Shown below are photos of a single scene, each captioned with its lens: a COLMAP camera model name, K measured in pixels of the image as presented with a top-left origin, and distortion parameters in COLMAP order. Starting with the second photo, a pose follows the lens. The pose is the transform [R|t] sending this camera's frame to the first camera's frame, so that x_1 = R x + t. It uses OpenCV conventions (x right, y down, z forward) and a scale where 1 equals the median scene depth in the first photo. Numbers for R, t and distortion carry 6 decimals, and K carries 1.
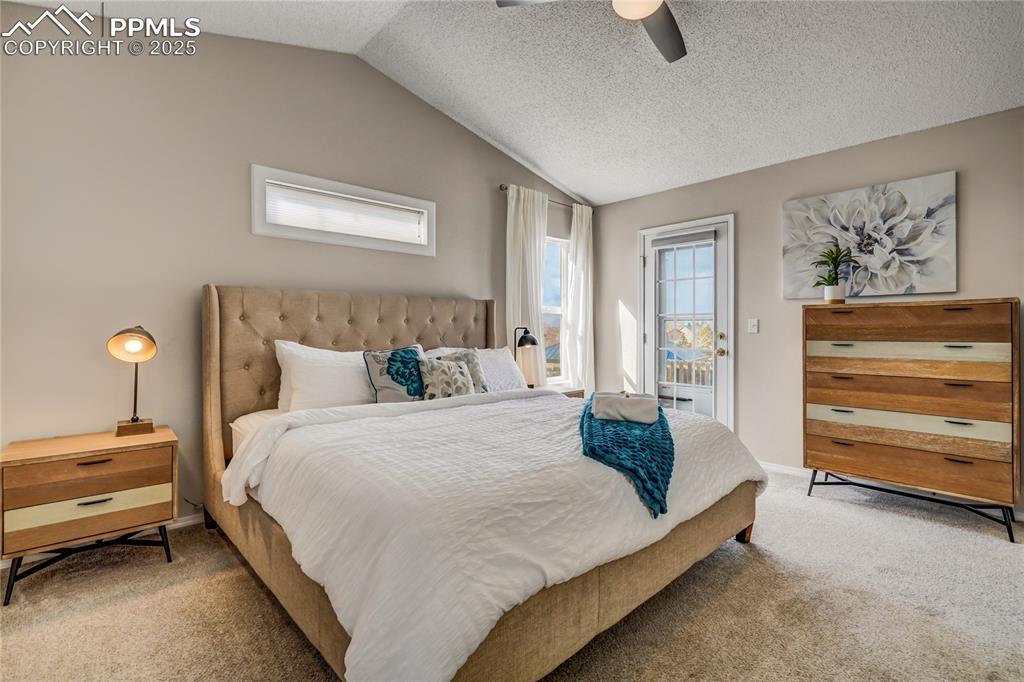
lens RADIAL K [[481.7, 0, 510.7], [0, 481.7, 337.8], [0, 0, 1]] dist [-0.003800, 0.000704]
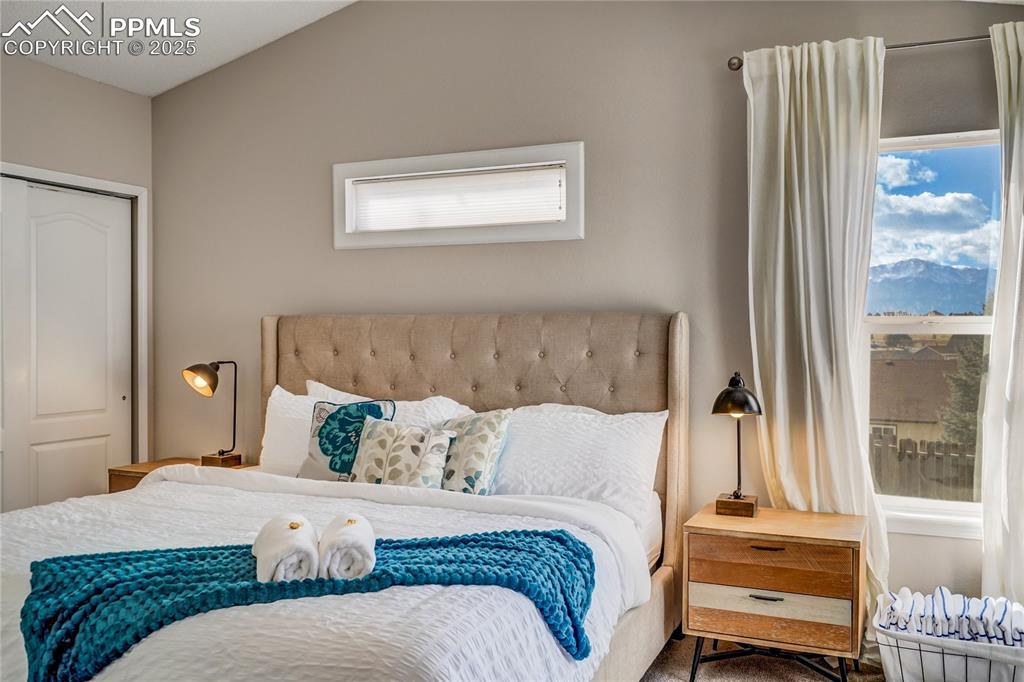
lens RADIAL K [[892.2, 0, 510.4], [0, 892.2, 336.0], [0, 0, 1]] dist [0.010852, 0.002126]
pose [[0.391940, -0.000295, -0.919991, 0.945710], [-0.016877, 0.999829, -0.007510, -0.059531], [0.919836, 0.018470, 0.391868, 0.655000]]
